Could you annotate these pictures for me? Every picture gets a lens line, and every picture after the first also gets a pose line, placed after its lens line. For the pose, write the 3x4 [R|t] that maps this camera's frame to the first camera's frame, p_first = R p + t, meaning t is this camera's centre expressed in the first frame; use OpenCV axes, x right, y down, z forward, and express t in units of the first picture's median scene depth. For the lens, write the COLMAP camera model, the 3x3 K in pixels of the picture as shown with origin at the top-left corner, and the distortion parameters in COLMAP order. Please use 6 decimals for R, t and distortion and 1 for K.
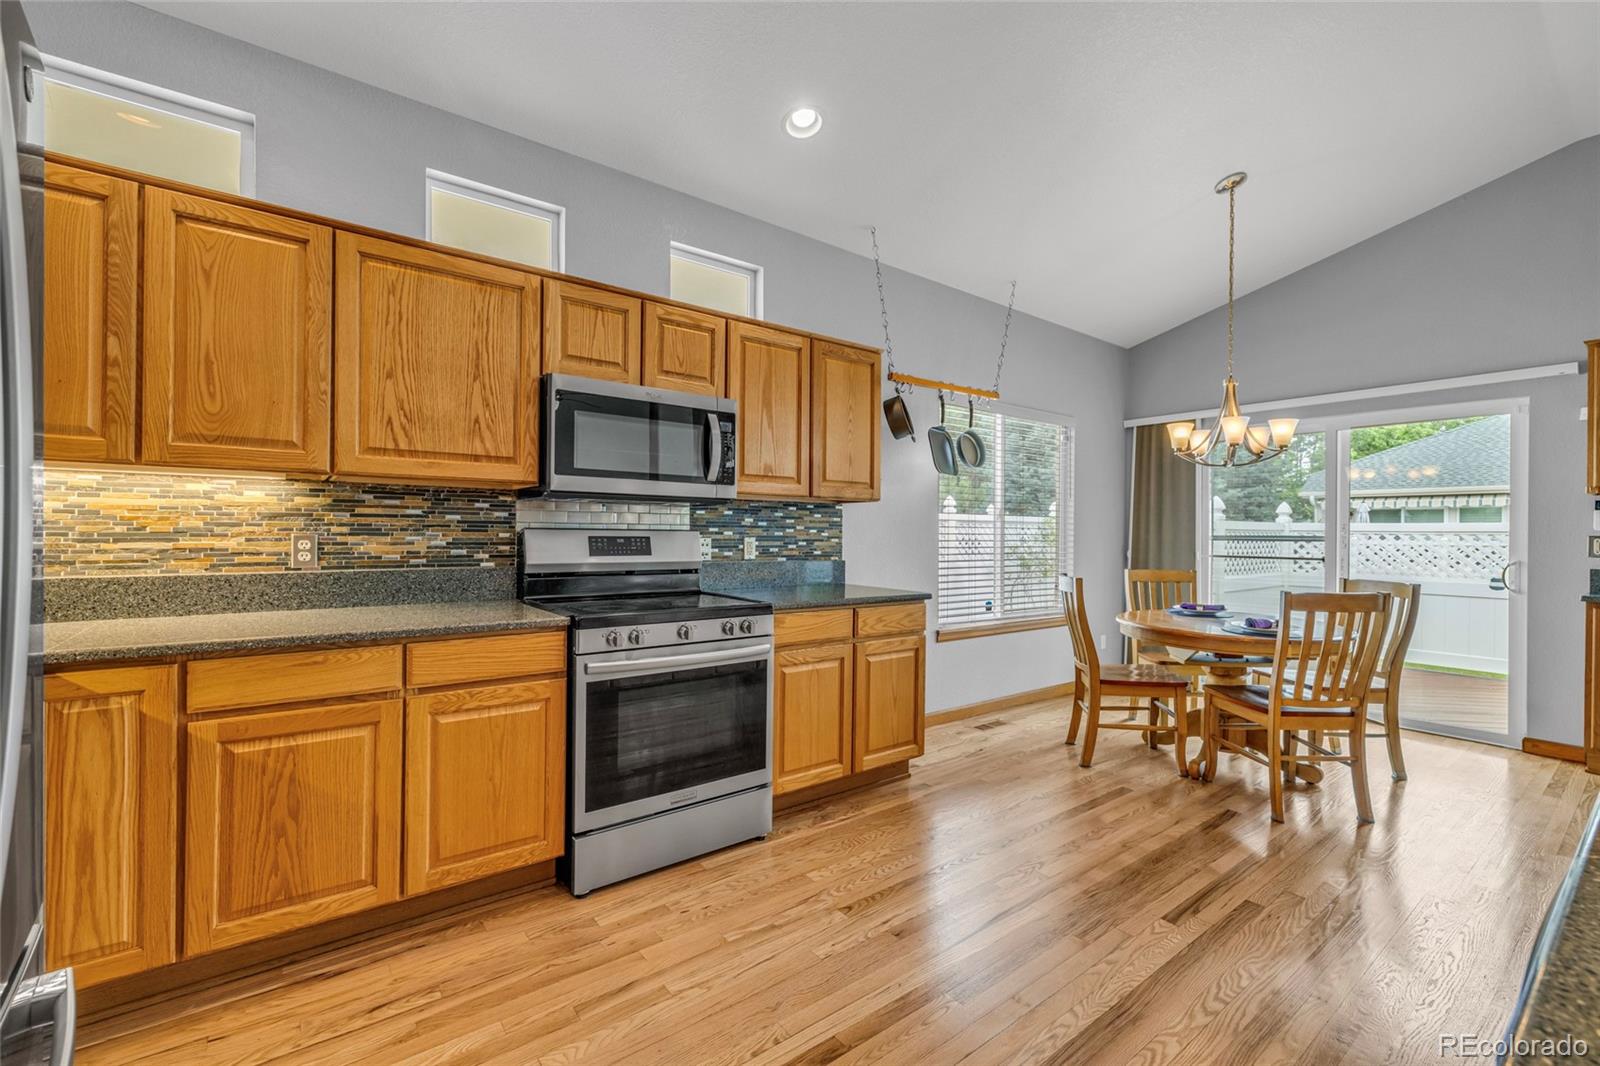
lens RADIAL K [[674.2, 0, 794.5], [0, 674.2, 534.5], [0, 0, 1]] dist [0.000982, -0.000420]
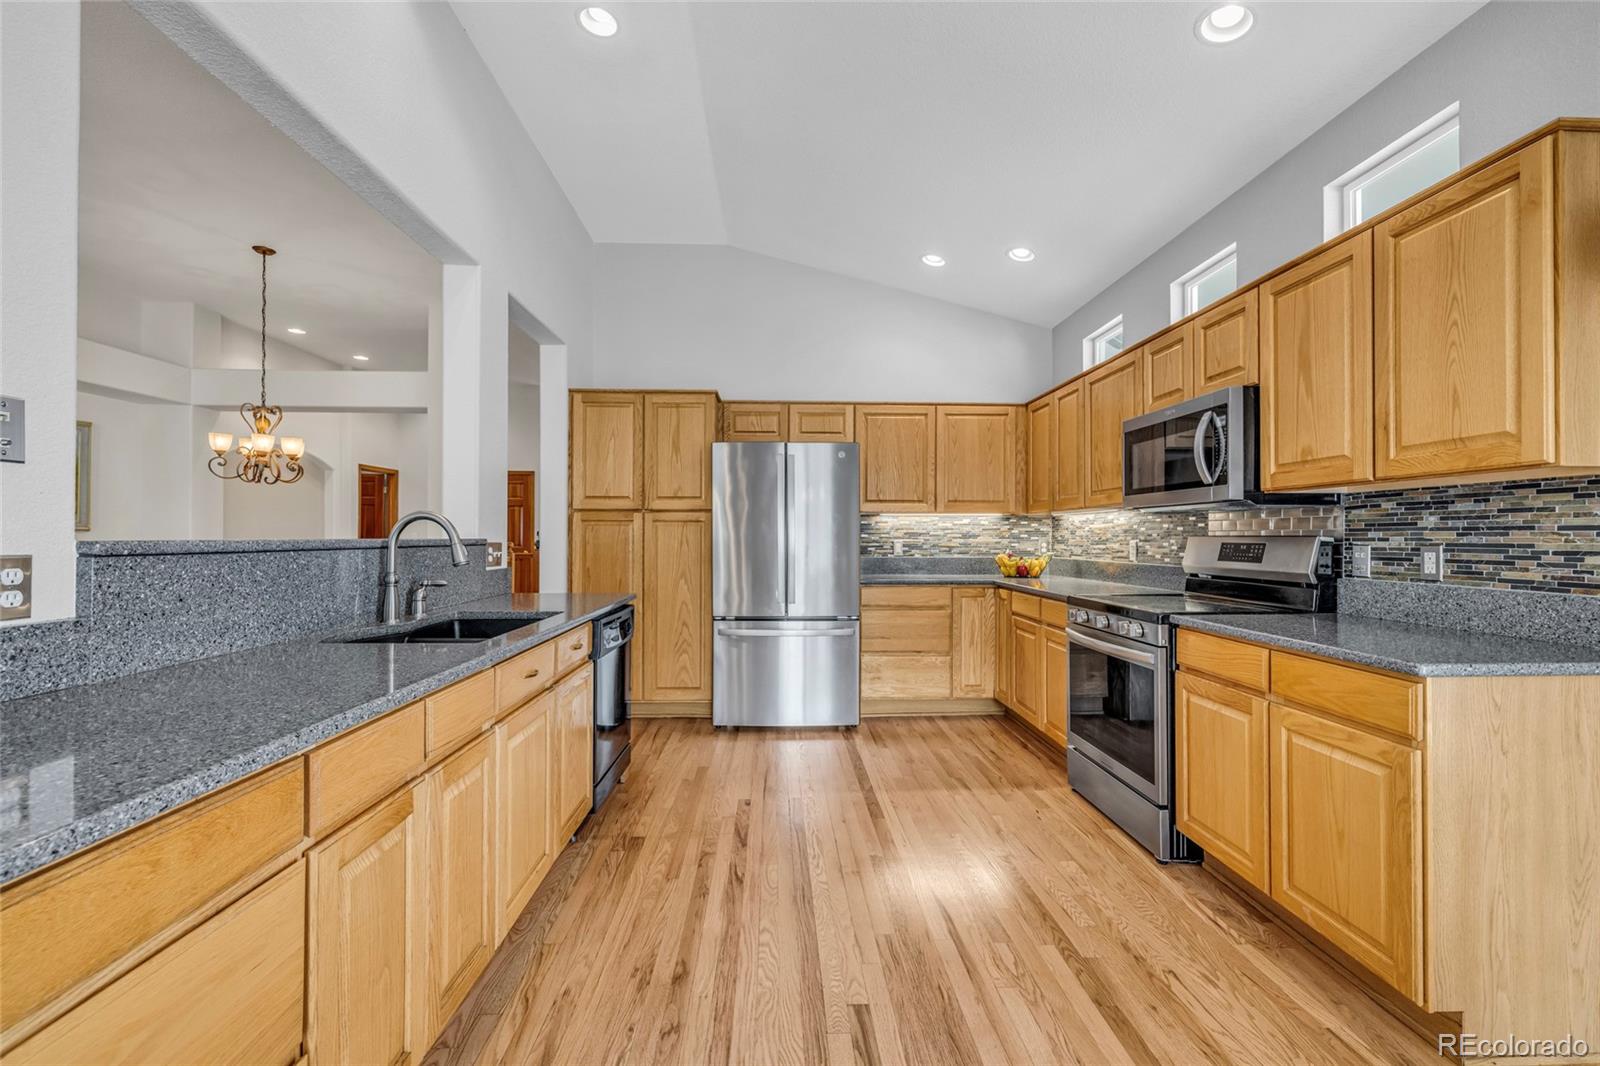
lens RADIAL K [[674.2, 0, 800.6], [0, 674.2, 533.2], [0, 0, 1]] dist [0.000982, -0.000420]
pose [[-0.566361, -0.015680, -0.824008, 0.965903], [-0.010417, 0.999875, -0.011867, 0.007198], [0.824091, 0.001863, -0.566454, 1.058733]]
